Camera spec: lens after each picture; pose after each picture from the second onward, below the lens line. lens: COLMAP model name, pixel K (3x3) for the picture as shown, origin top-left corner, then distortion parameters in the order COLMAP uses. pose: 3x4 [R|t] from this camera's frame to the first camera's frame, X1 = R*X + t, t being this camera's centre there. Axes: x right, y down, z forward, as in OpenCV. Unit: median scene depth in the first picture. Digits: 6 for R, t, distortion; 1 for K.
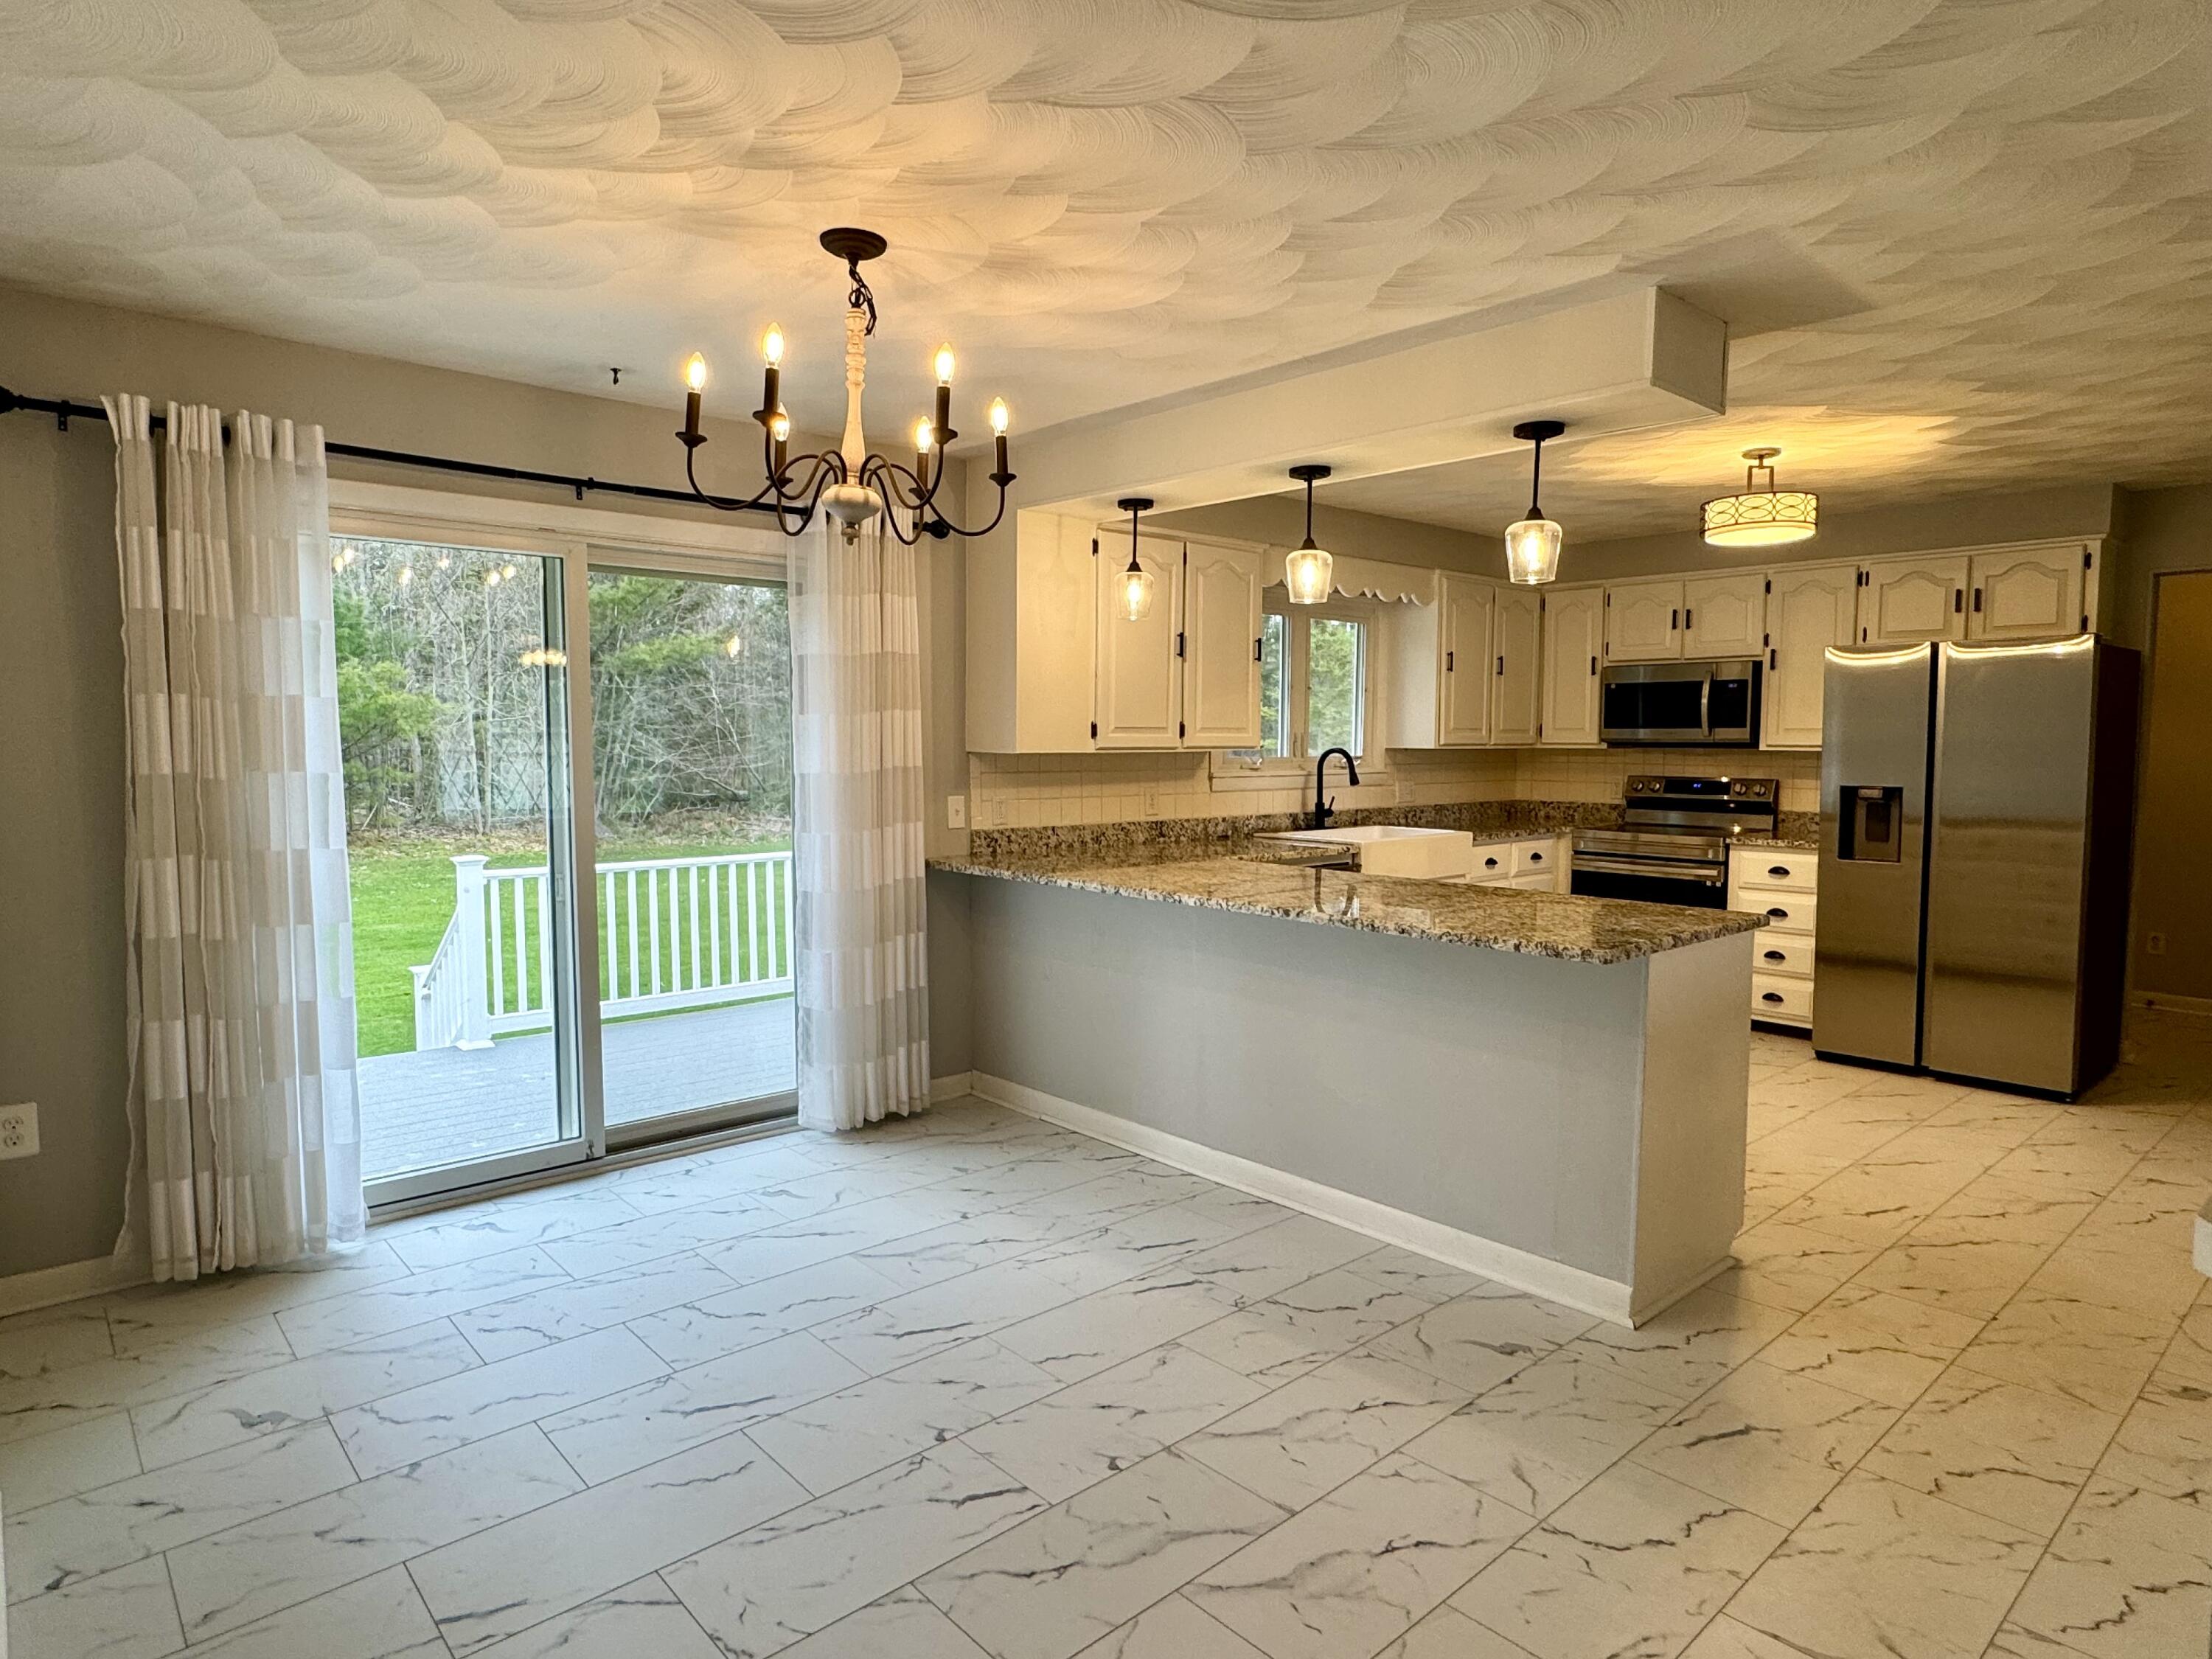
lens RADIAL K [[1275.6, 0, 1106.0], [0, 1275.6, 829.5], [0, 0, 1]] dist [-0.002287, -0.000177]
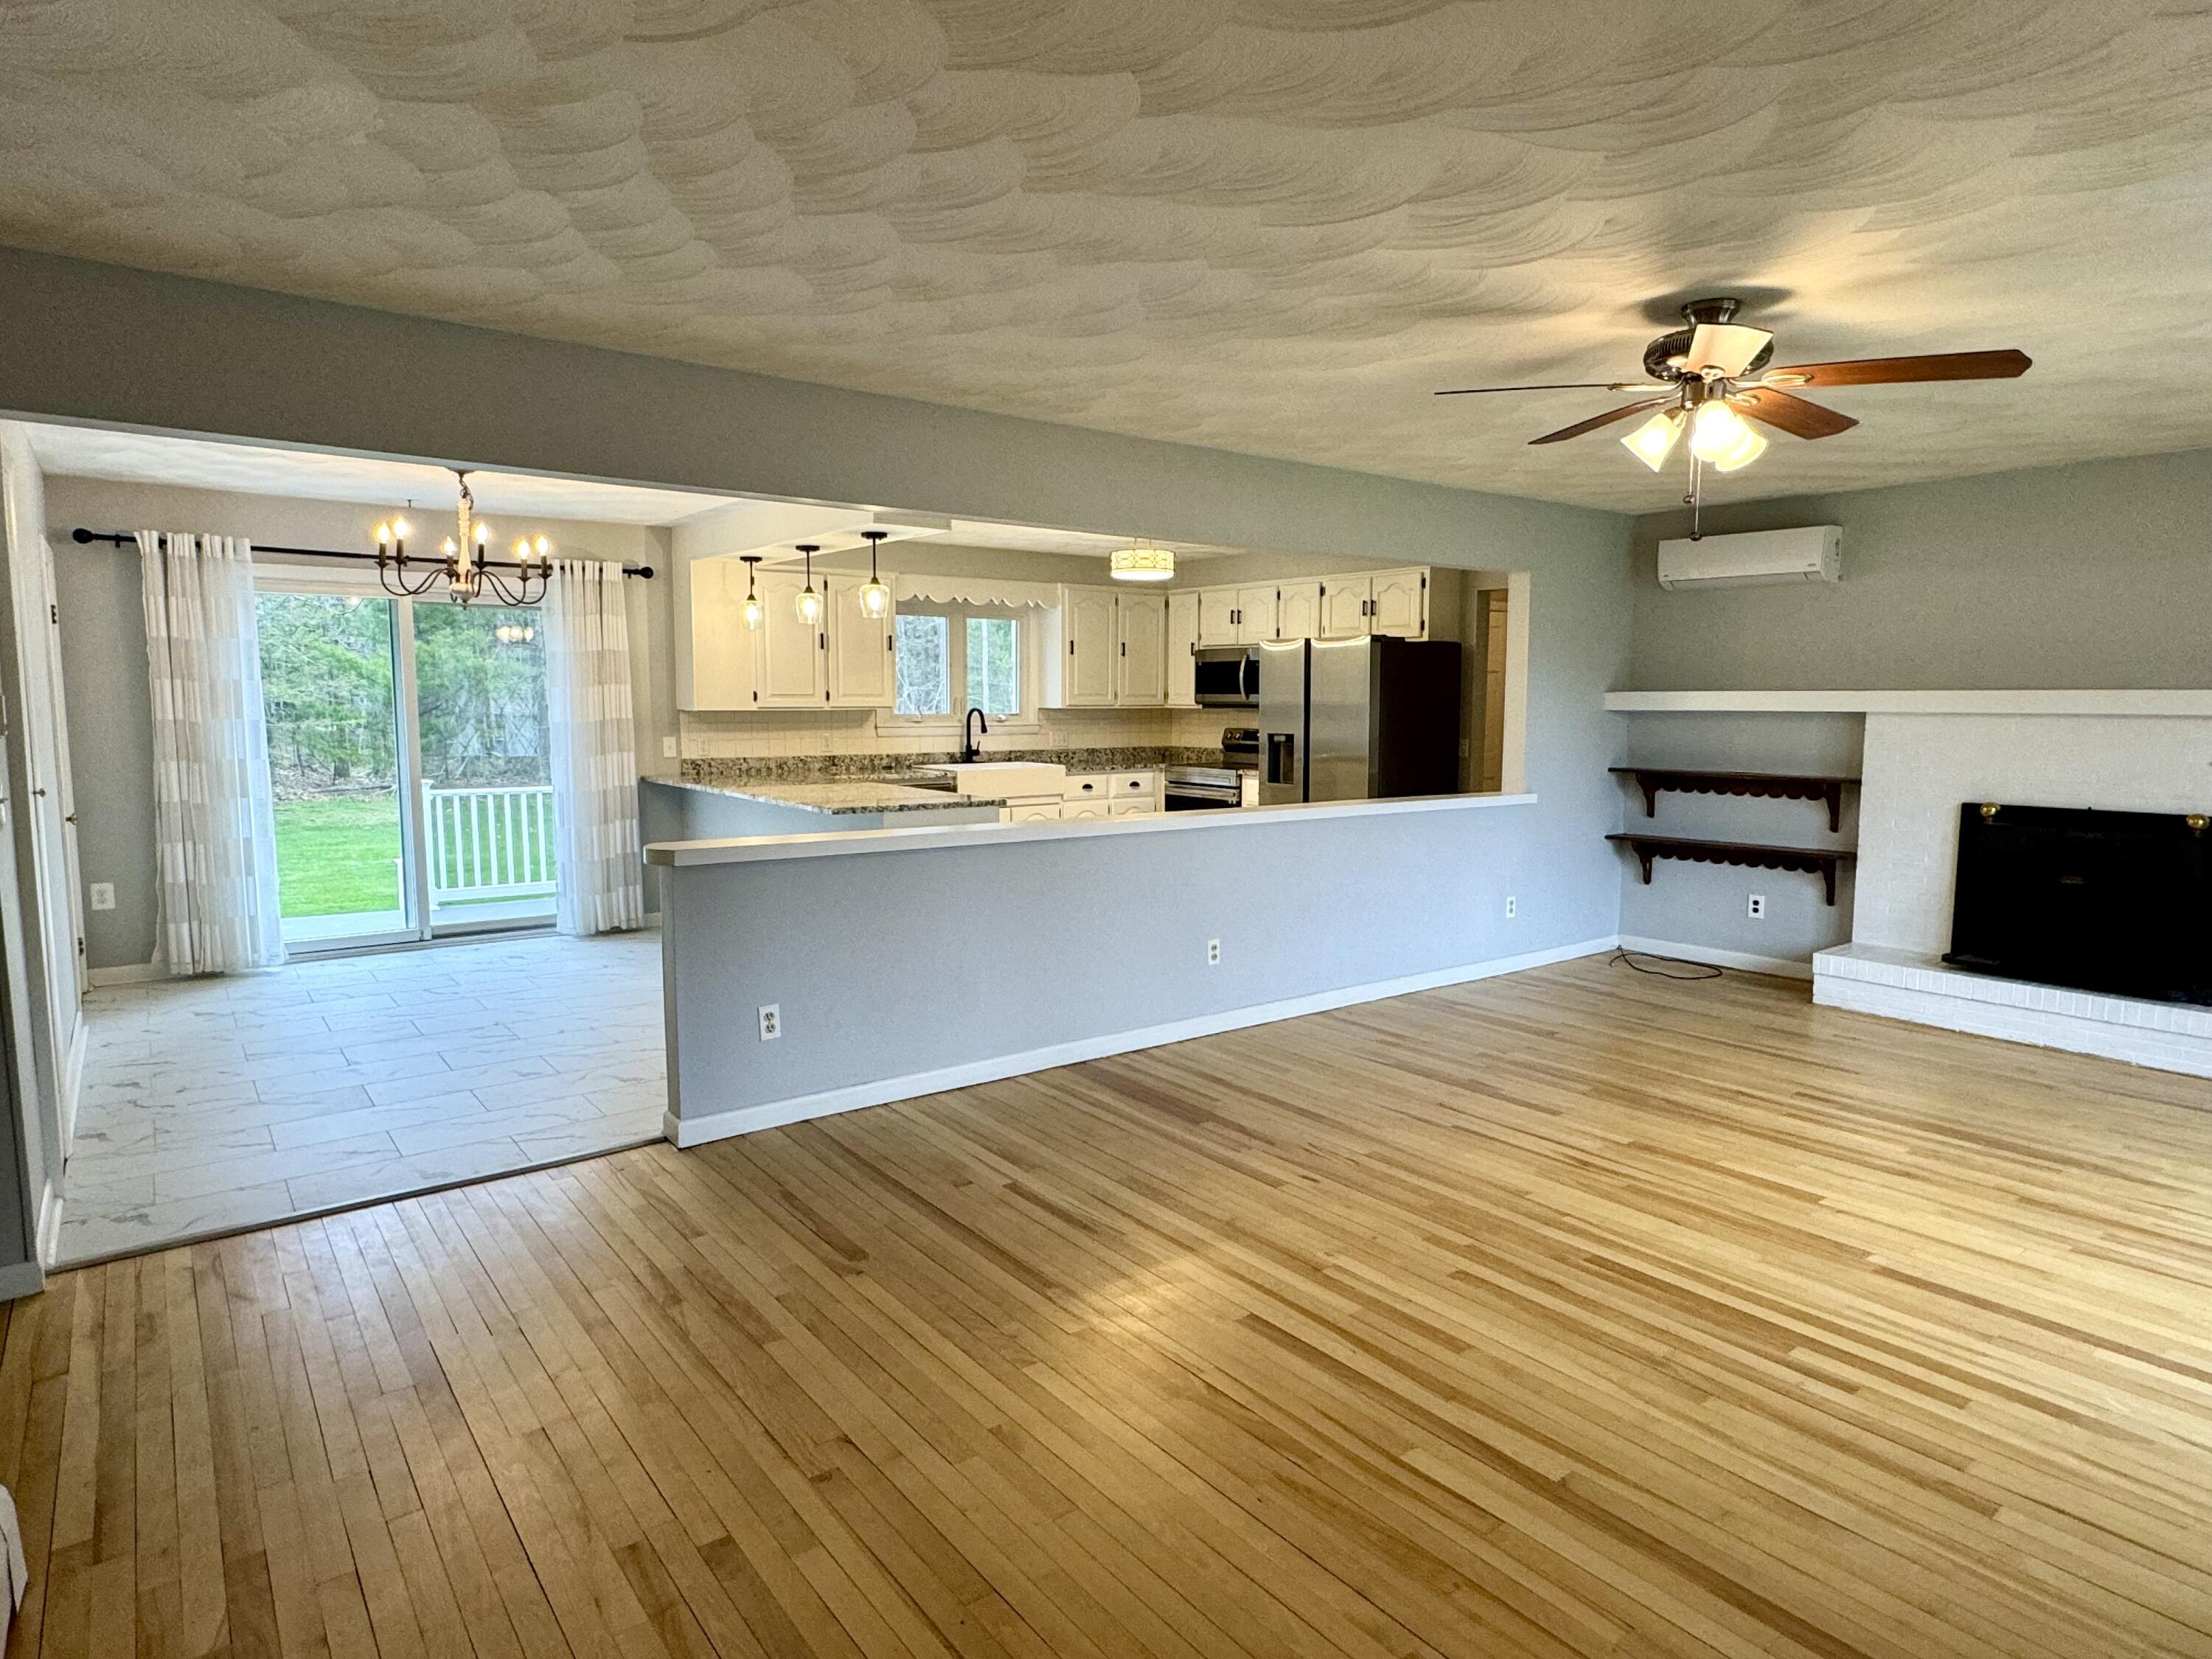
lens RADIAL K [[1261.8, 0, 1112.6], [0, 1261.8, 833.8], [0, 0, 1]] dist [-0.001250, 0.000505]
pose [[0.997173, 0.009071, -0.074587, 0.548769], [-0.006408, 0.999336, 0.035865, 0.034078], [0.074863, -0.035286, 0.996569, -0.537619]]
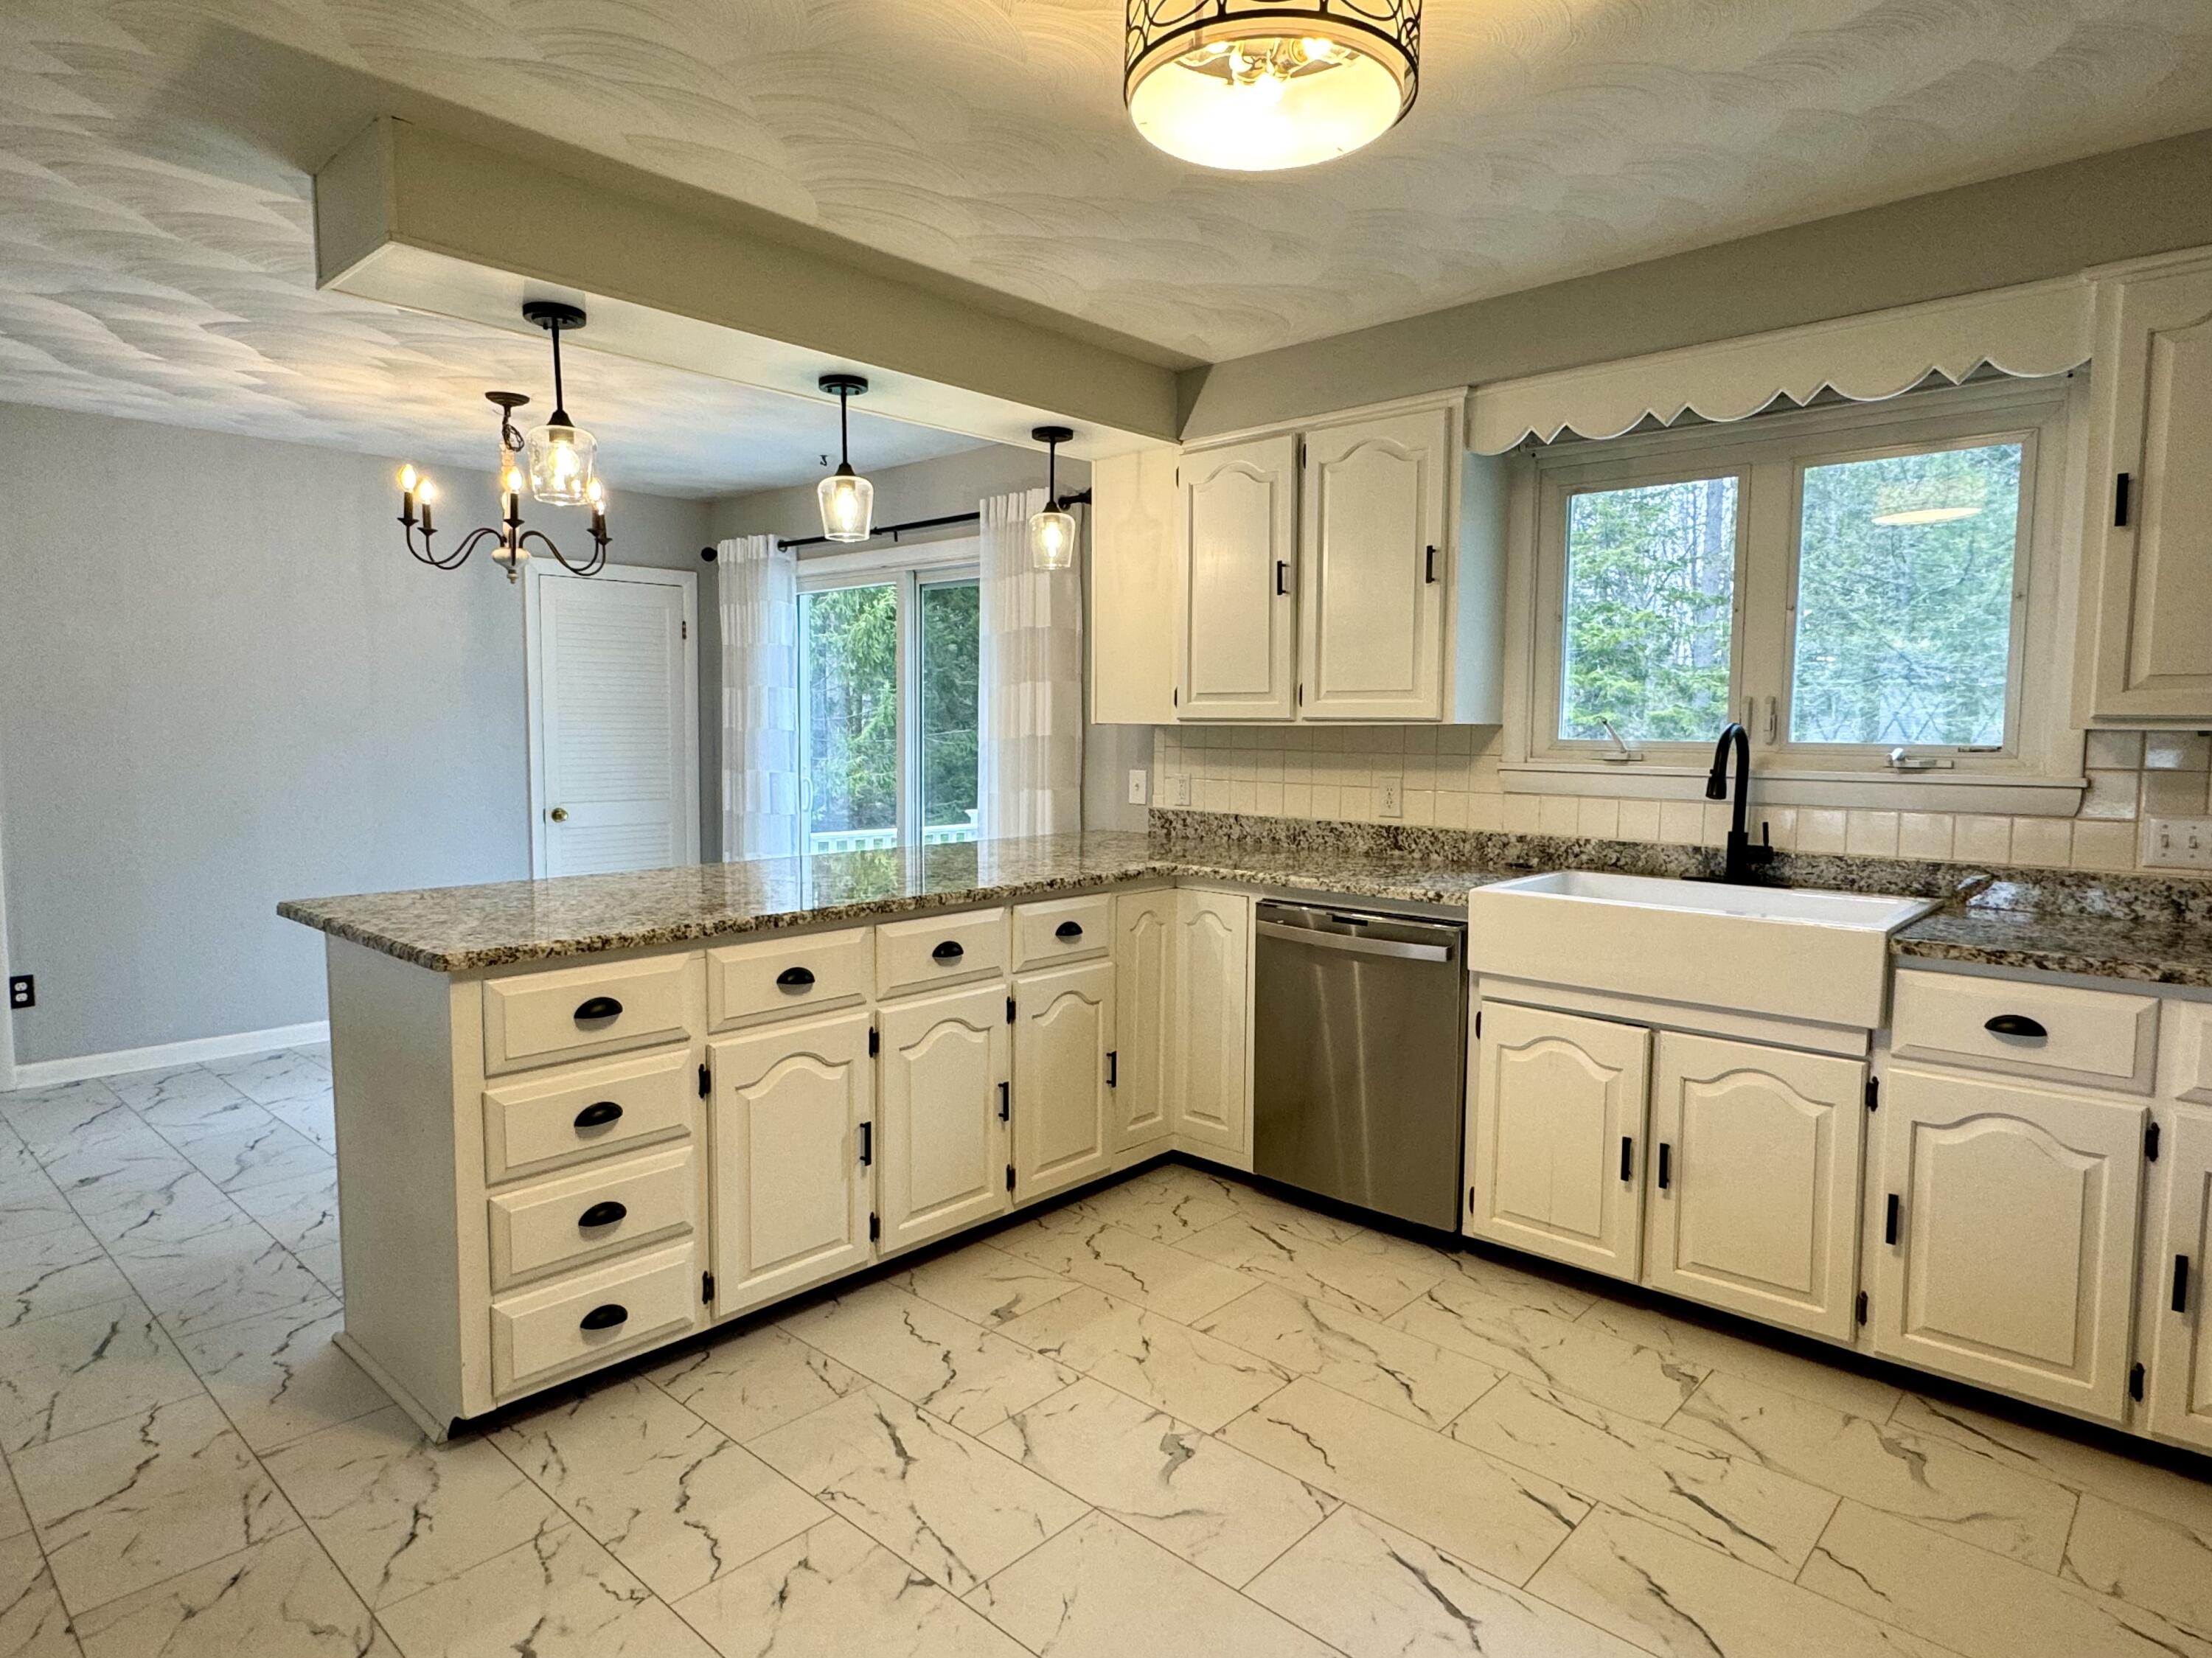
lens RADIAL K [[1277.9, 0, 1108.2], [0, 1277.9, 838.9], [0, 0, 1]] dist [0.001692, 0.001473]
pose [[0.095933, 0.091310, -0.991191, 0.814868], [-0.076623, 0.993506, 0.084107, -0.052683], [0.992434, 0.067879, 0.102306, 0.866695]]
